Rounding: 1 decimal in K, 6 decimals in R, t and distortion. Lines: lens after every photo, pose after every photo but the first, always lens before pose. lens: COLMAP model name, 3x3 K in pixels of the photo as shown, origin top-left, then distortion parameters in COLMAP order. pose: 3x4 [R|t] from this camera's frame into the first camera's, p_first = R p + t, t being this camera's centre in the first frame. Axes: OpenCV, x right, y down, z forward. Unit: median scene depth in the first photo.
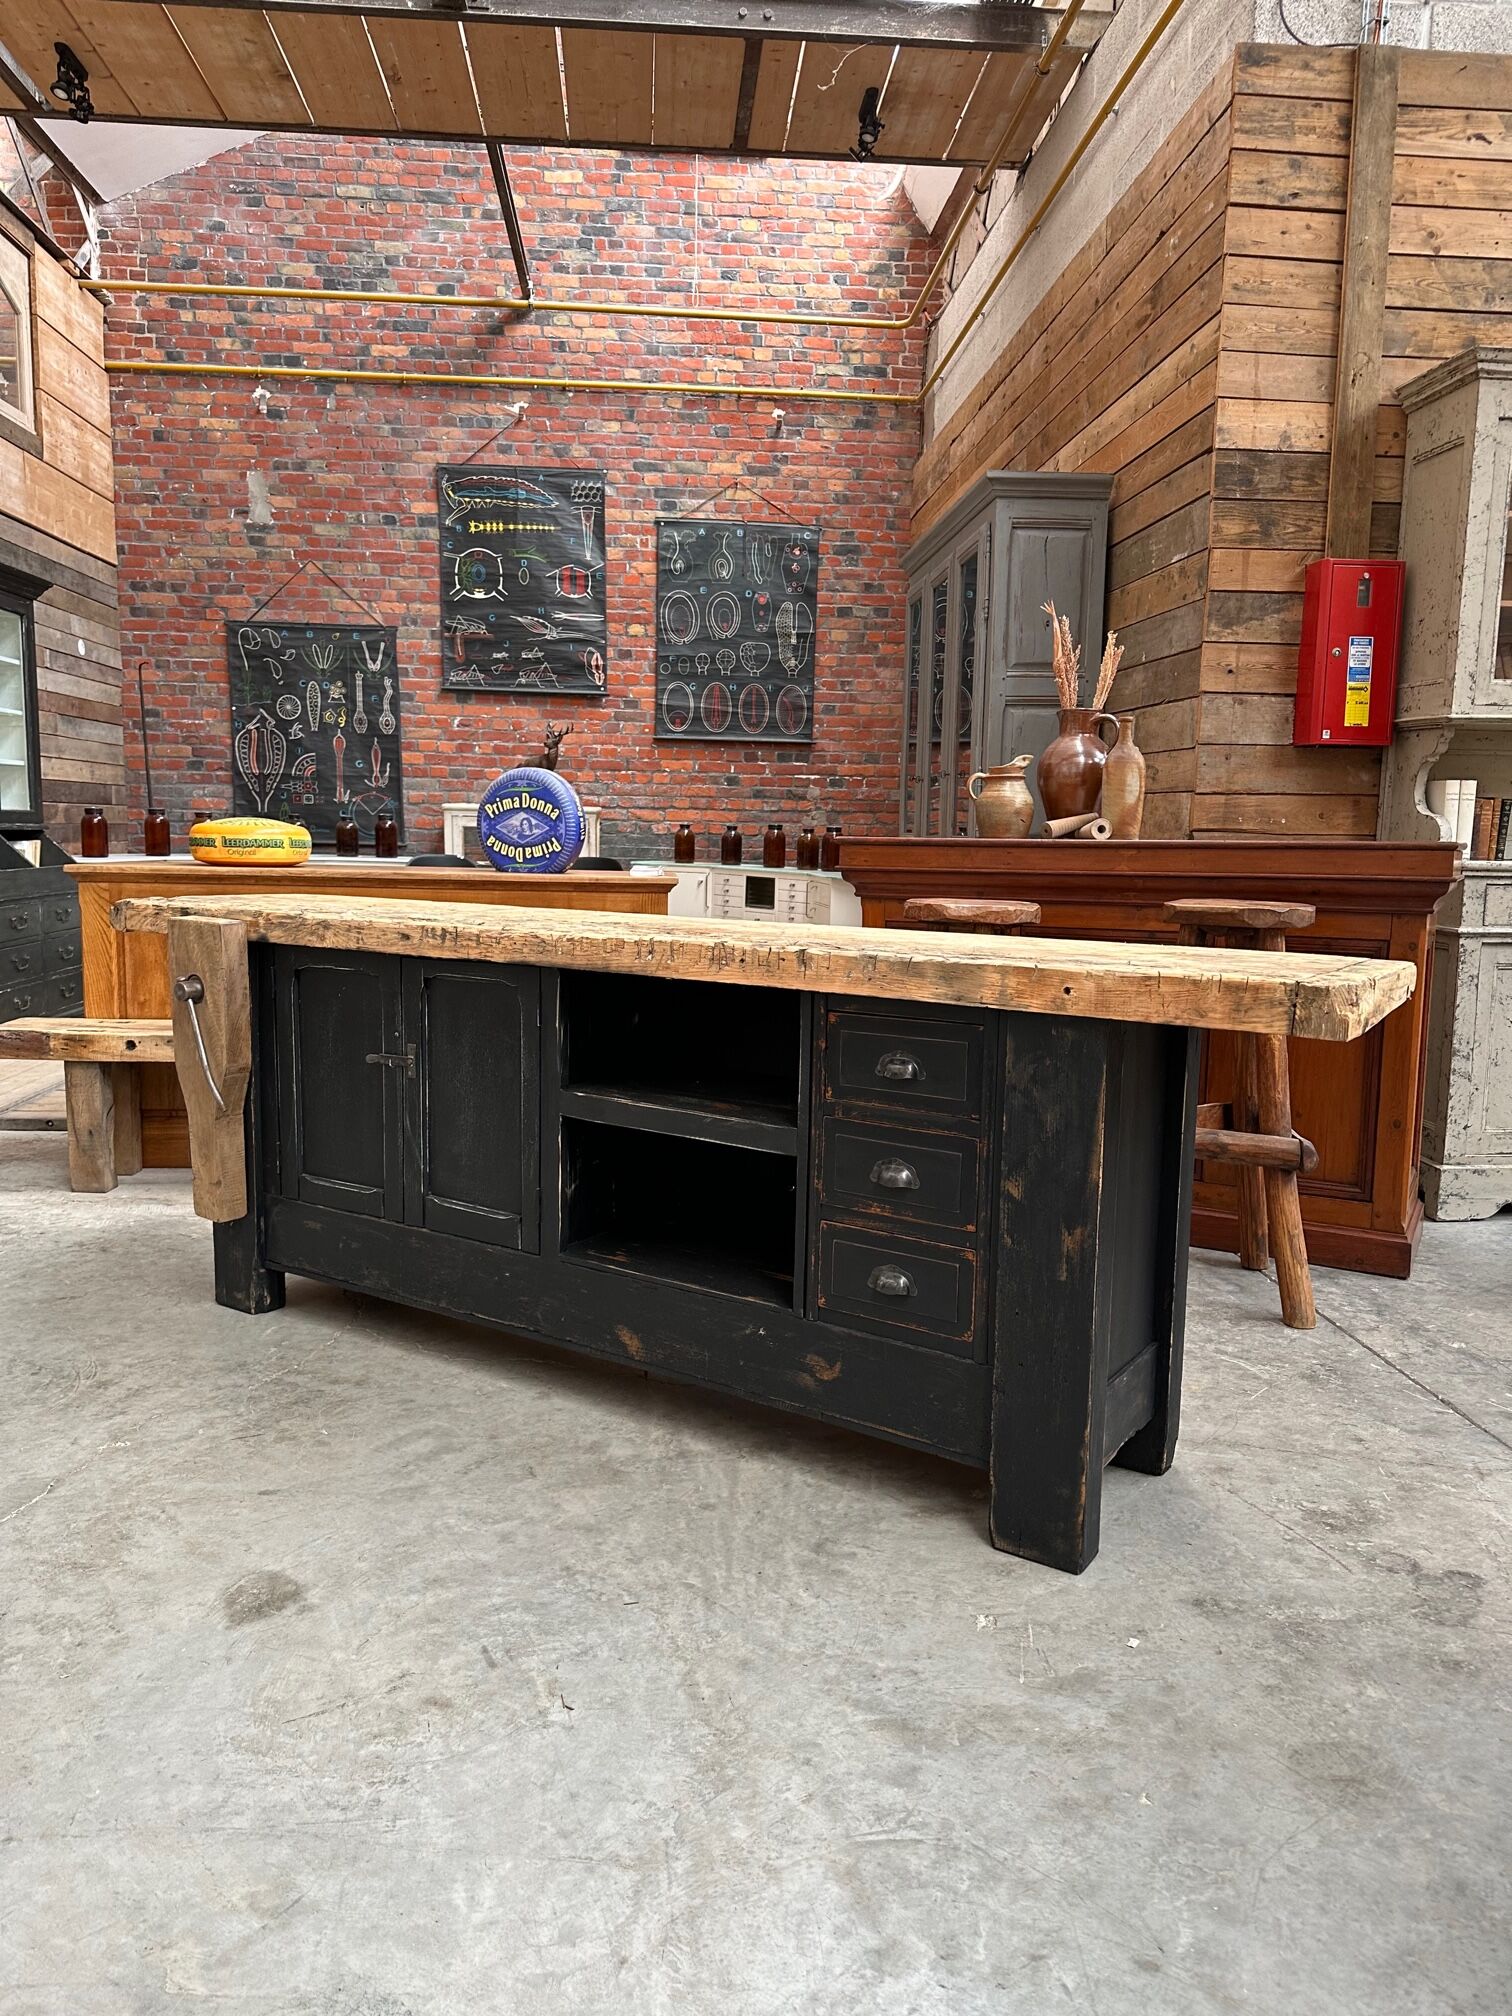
lens RADIAL K [[1407.5, 0, 752.6], [0, 1407.5, 1010.5], [0, 0, 1]] dist [0.124534, -0.217073]
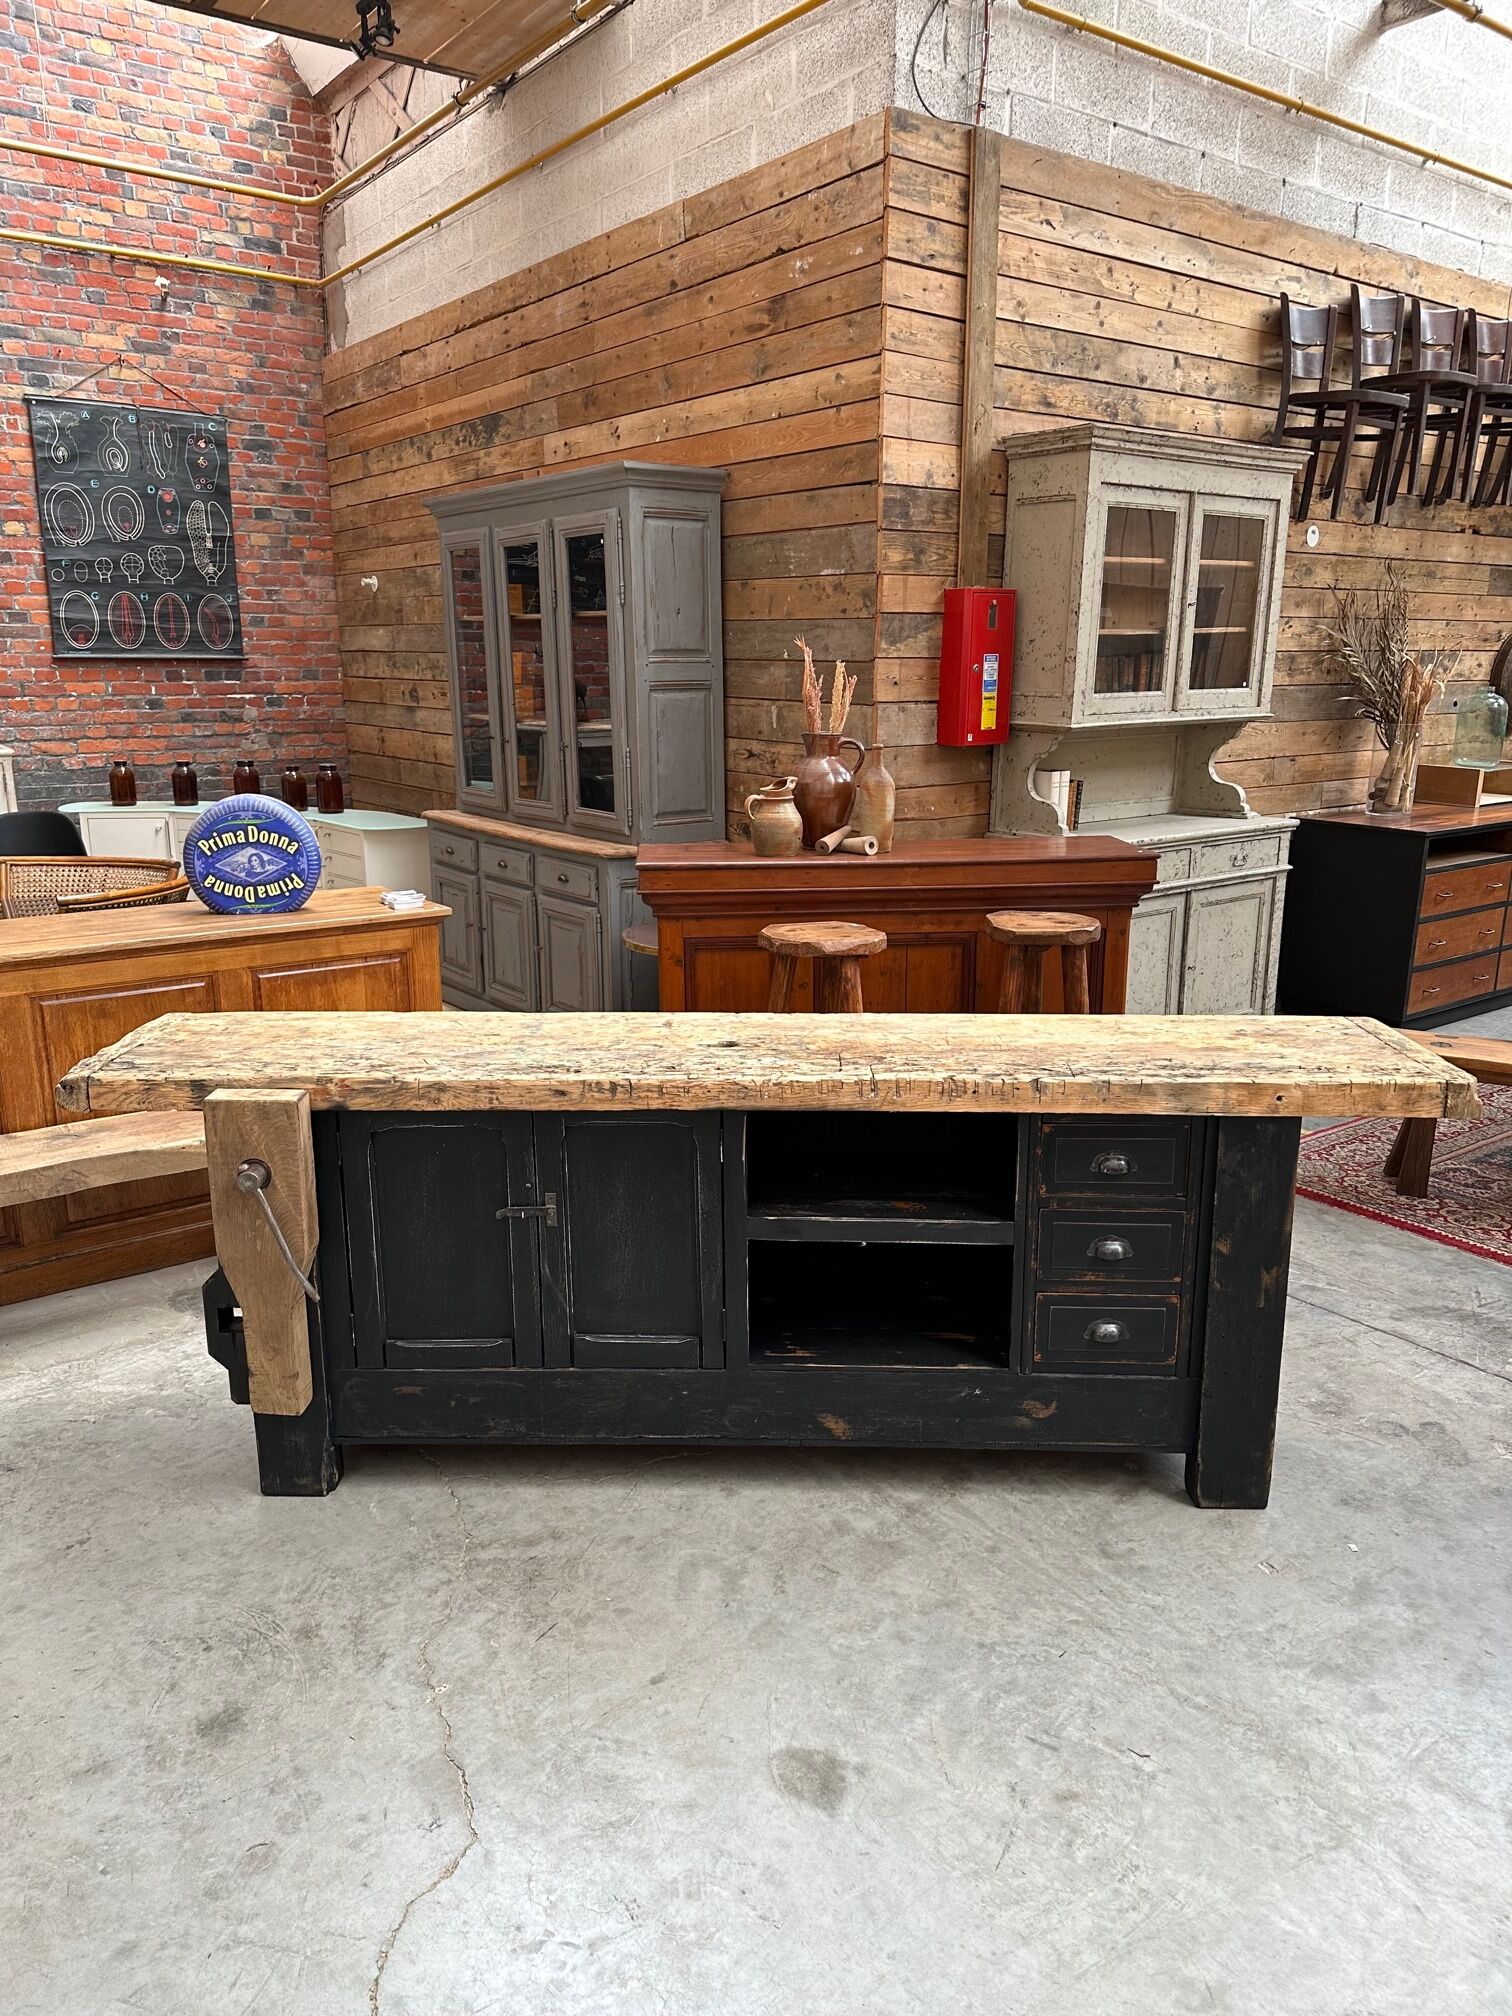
lens RADIAL K [[1407.5, 0, 752.6], [0, 1407.5, 1010.5], [0, 0, 1]] dist [0.124534, -0.217073]
pose [[0.846098, -0.145795, 0.512701, -0.402738], [0.083722, 0.986277, 0.142299, -0.152213], [-0.526412, -0.077474, 0.846693, 0.070050]]
